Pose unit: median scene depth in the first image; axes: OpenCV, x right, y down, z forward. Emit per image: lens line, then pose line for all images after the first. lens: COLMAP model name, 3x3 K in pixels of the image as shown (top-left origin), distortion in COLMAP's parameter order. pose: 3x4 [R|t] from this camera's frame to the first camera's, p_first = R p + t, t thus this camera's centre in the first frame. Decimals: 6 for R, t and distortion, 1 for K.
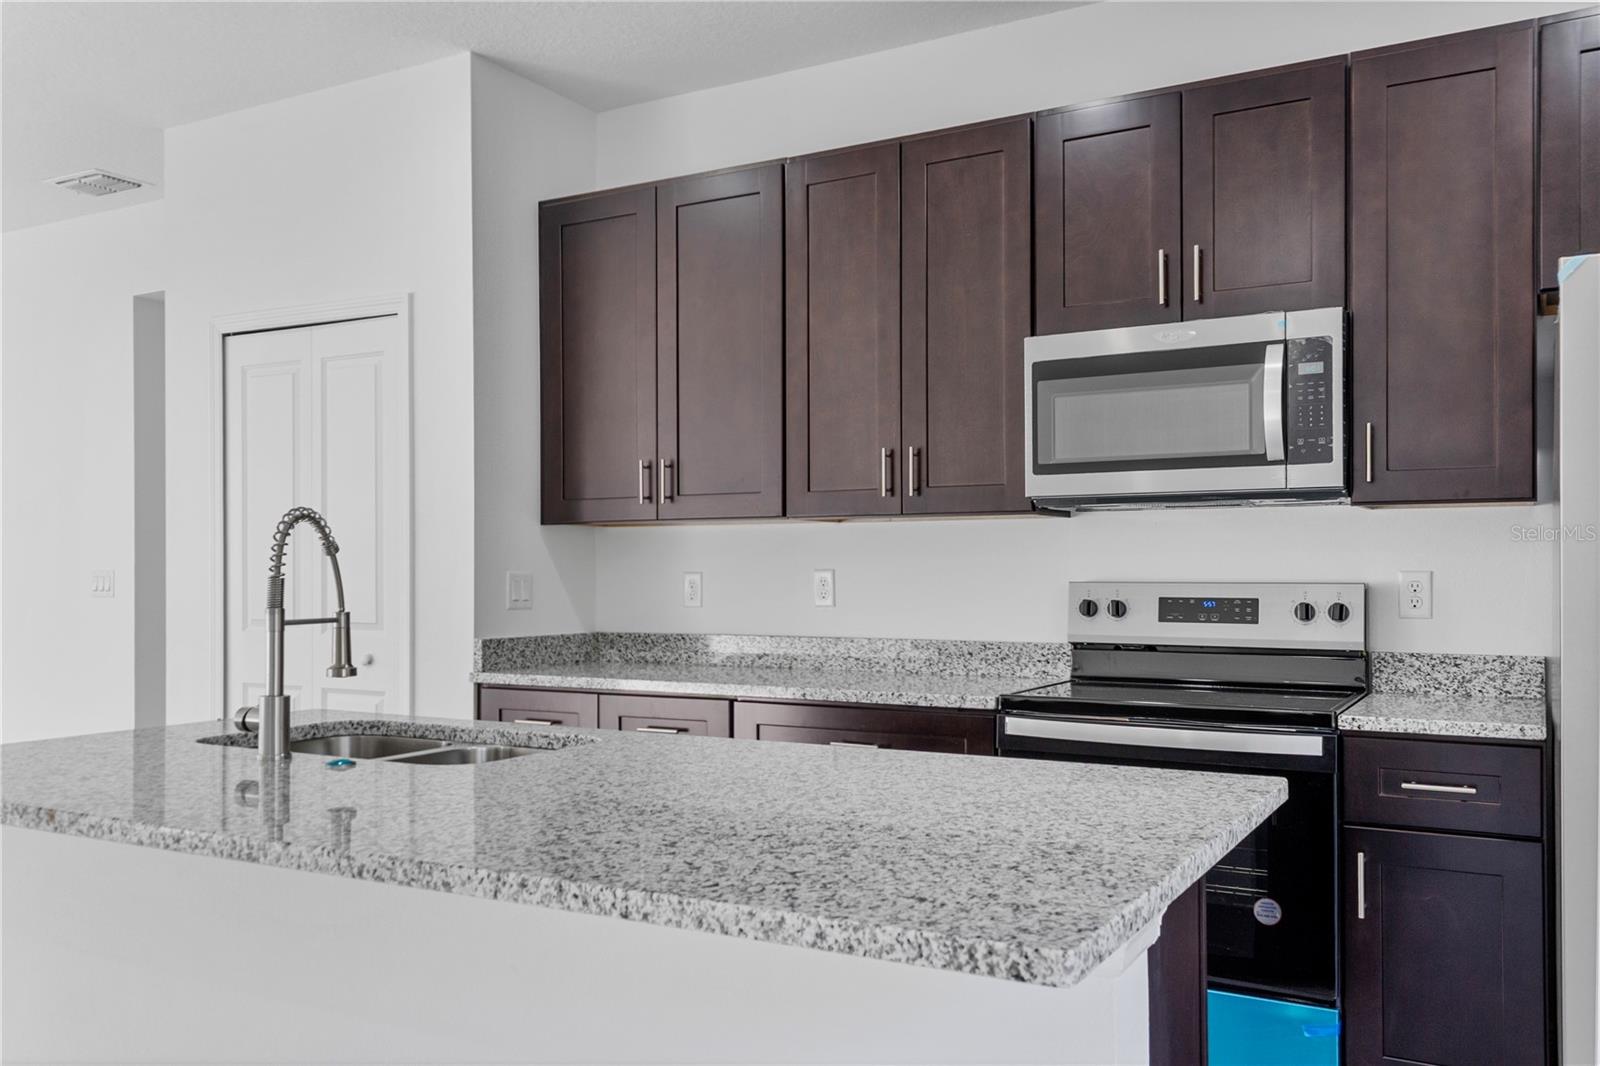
lens RADIAL K [[1295.1, 0, 801.3], [0, 1295.1, 576.4], [0, 0, 1]] dist [0.004206, 0.001373]
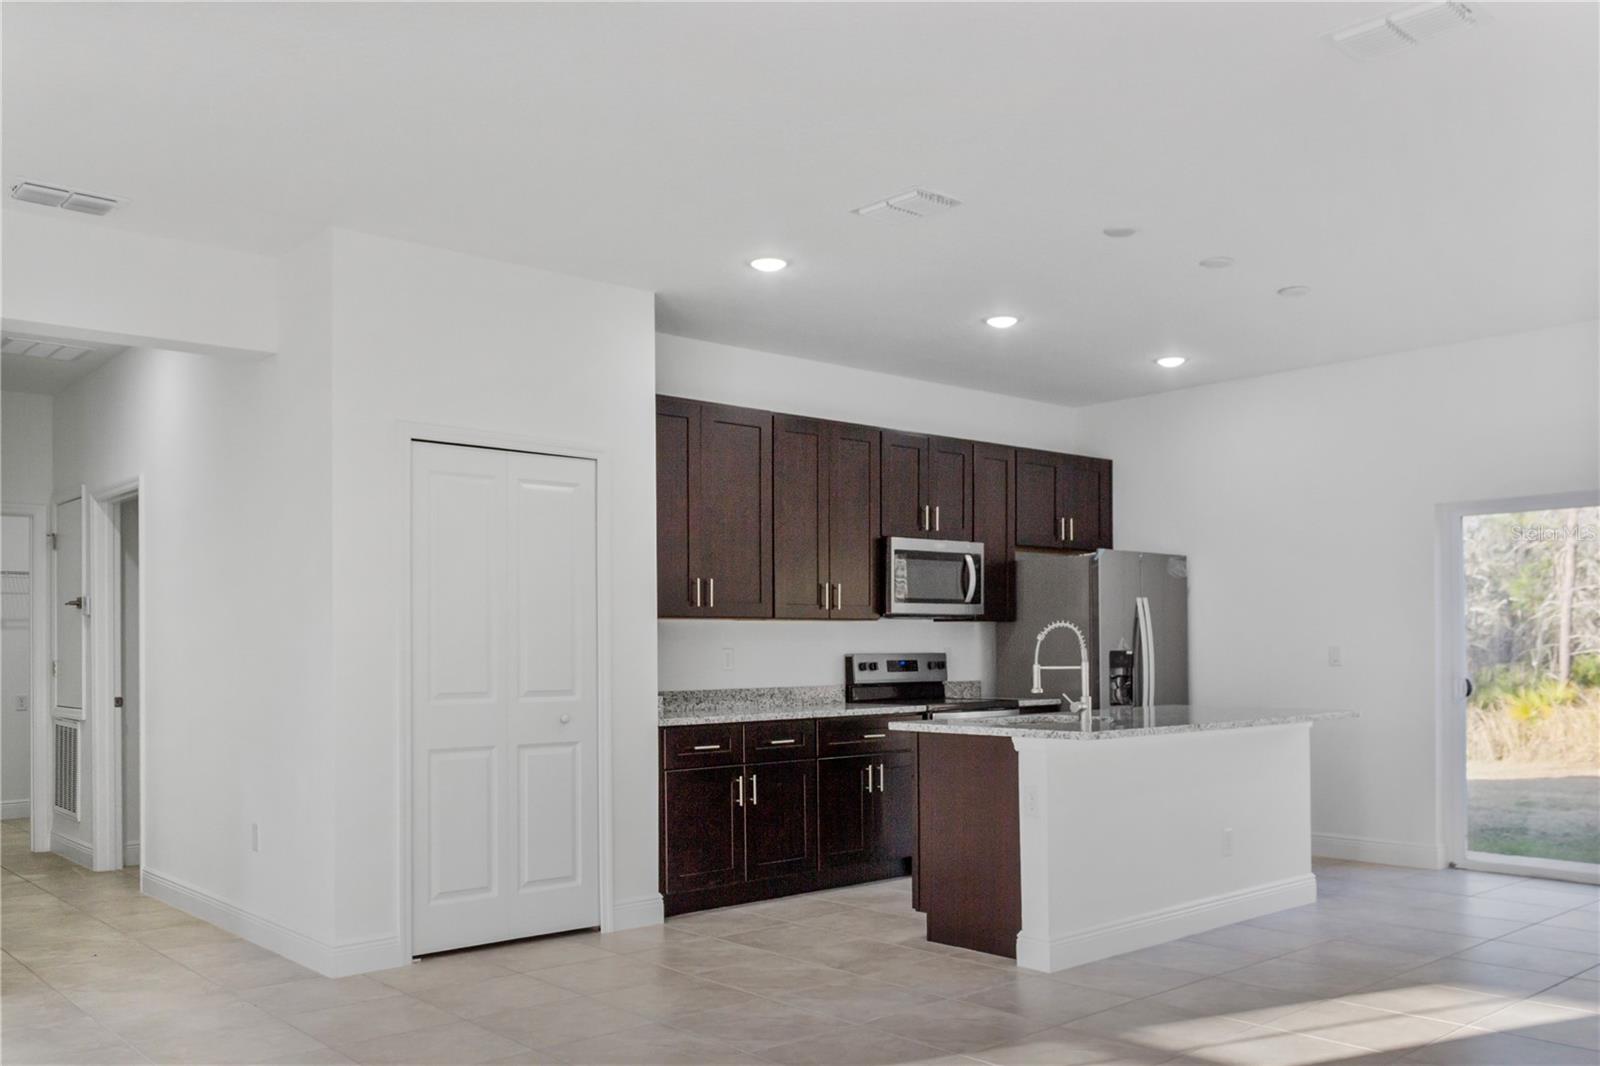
lens RADIAL K [[1368.7, 0, 794.9], [0, 1368.7, 594.7], [0, 0, 1]] dist [0.003138, 0.007440]
pose [[0.323687, 0.032392, 0.945610, -1.774116], [0.009343, 0.999256, -0.037428, -0.008403], [-0.946118, 0.020950, 0.323143, 0.383359]]
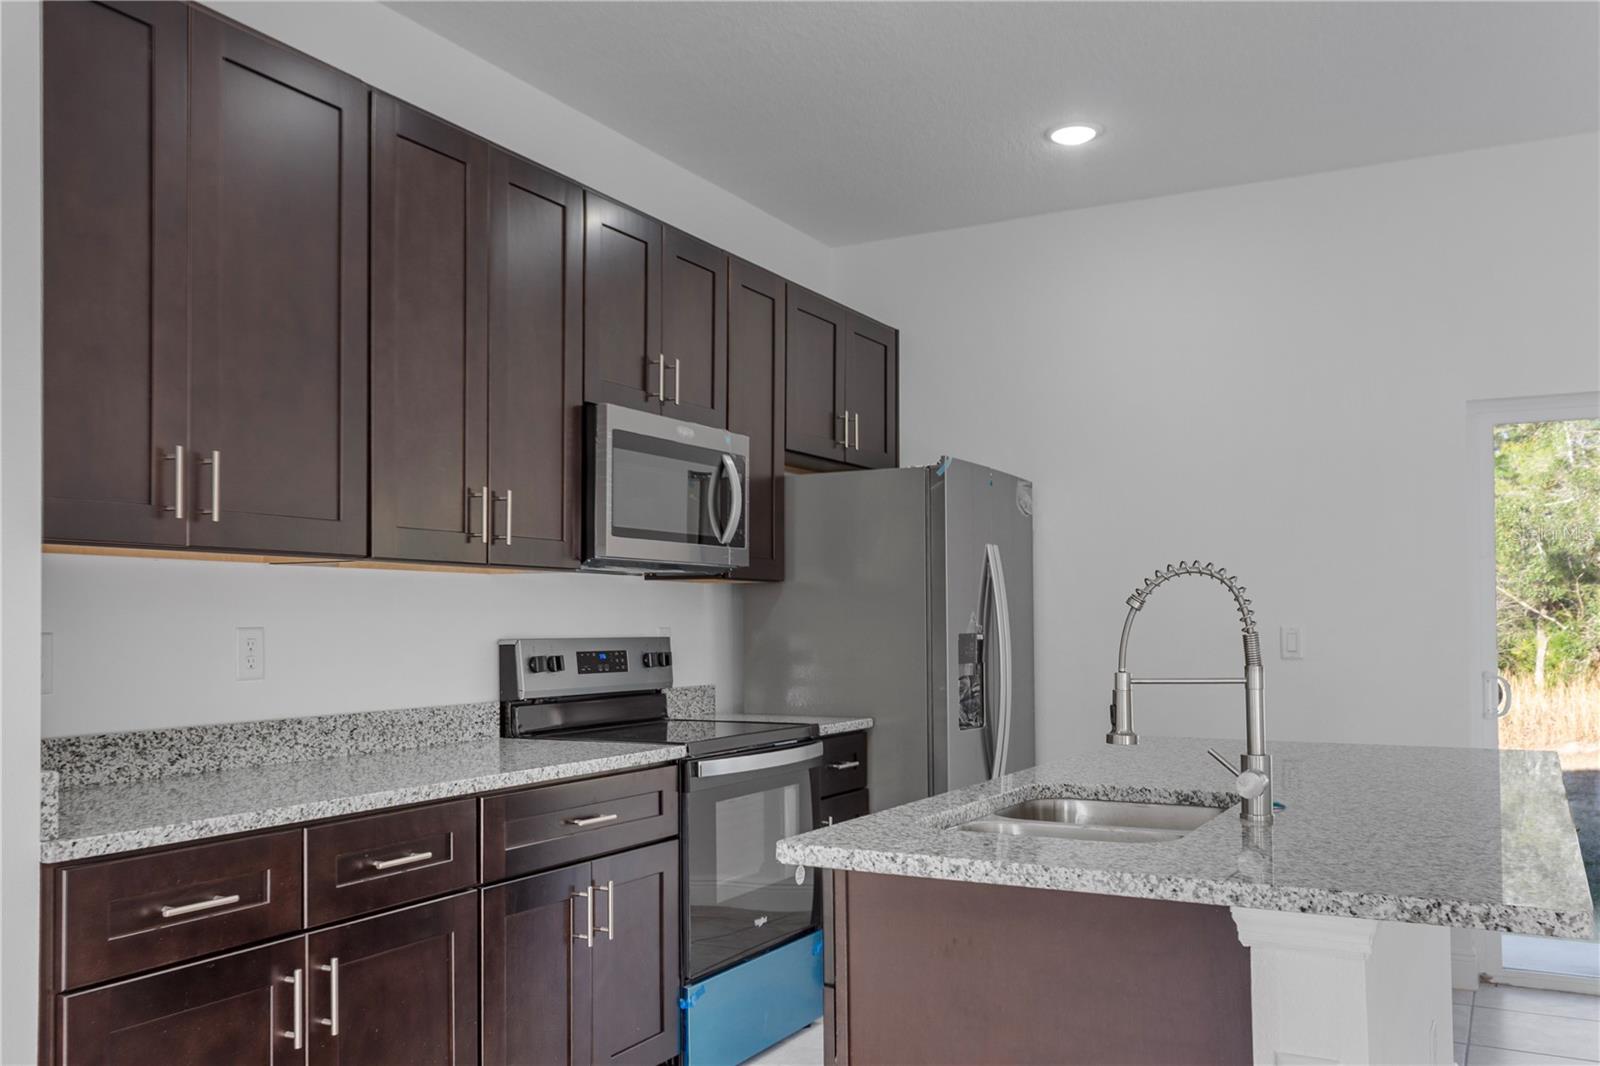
lens RADIAL K [[1368.7, 0, 794.9], [0, 1368.7, 594.7], [0, 0, 1]] dist [0.003138, 0.007440]
pose [[-0.025536, 0.020150, 0.999471, -0.825599], [0.005425, 0.999785, -0.020018, -0.007357], [-0.999659, 0.004911, -0.025640, 0.785893]]
